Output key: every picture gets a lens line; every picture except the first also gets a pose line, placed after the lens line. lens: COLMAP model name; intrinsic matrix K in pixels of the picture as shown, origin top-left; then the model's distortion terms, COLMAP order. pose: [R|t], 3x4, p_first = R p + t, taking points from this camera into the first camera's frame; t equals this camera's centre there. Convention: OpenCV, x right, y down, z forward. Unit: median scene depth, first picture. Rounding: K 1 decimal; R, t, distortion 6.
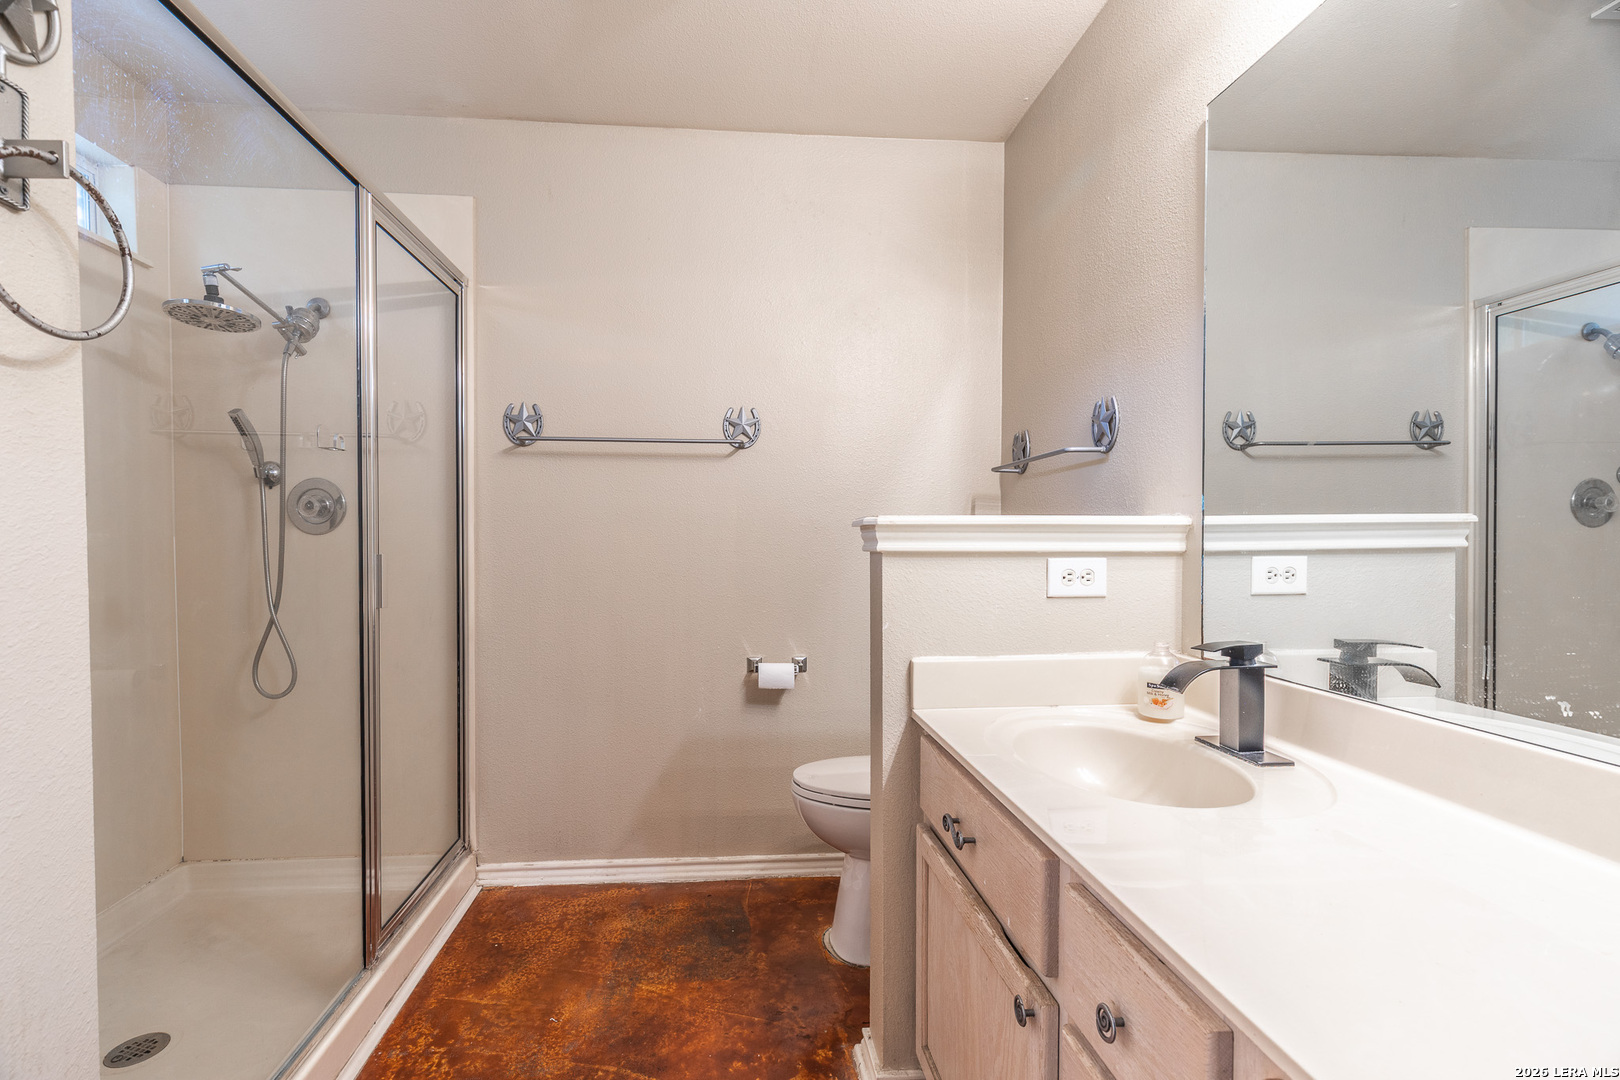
lens RADIAL K [[738.3, 0, 812.5], [0, 738.3, 534.1], [0, 0, 1]] dist [0.006553, -0.000241]
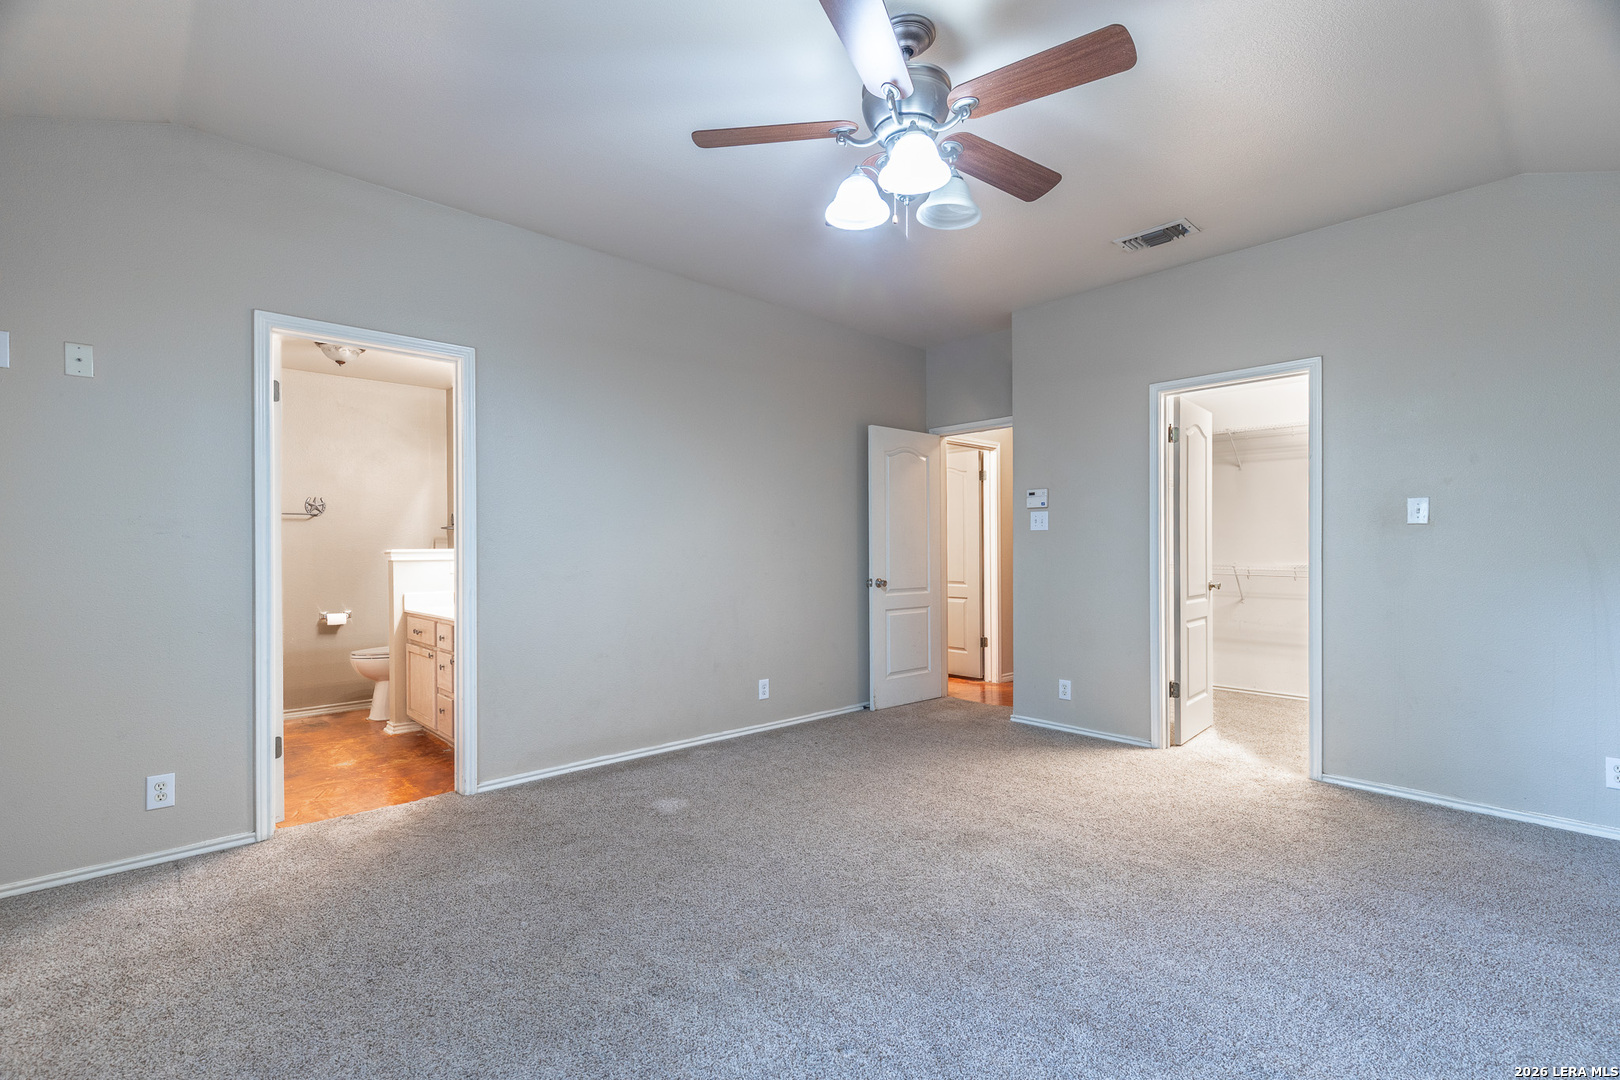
lens RADIAL K [[738.3, 0, 820.2], [0, 738.3, 543.3], [0, 0, 1]] dist [0.006553, -0.000241]
pose [[0.807068, -0.009477, 0.590382, -0.187611], [0.016429, 0.999844, -0.006409, 0.001200], [-0.590229, 0.014872, 0.807099, -1.651638]]
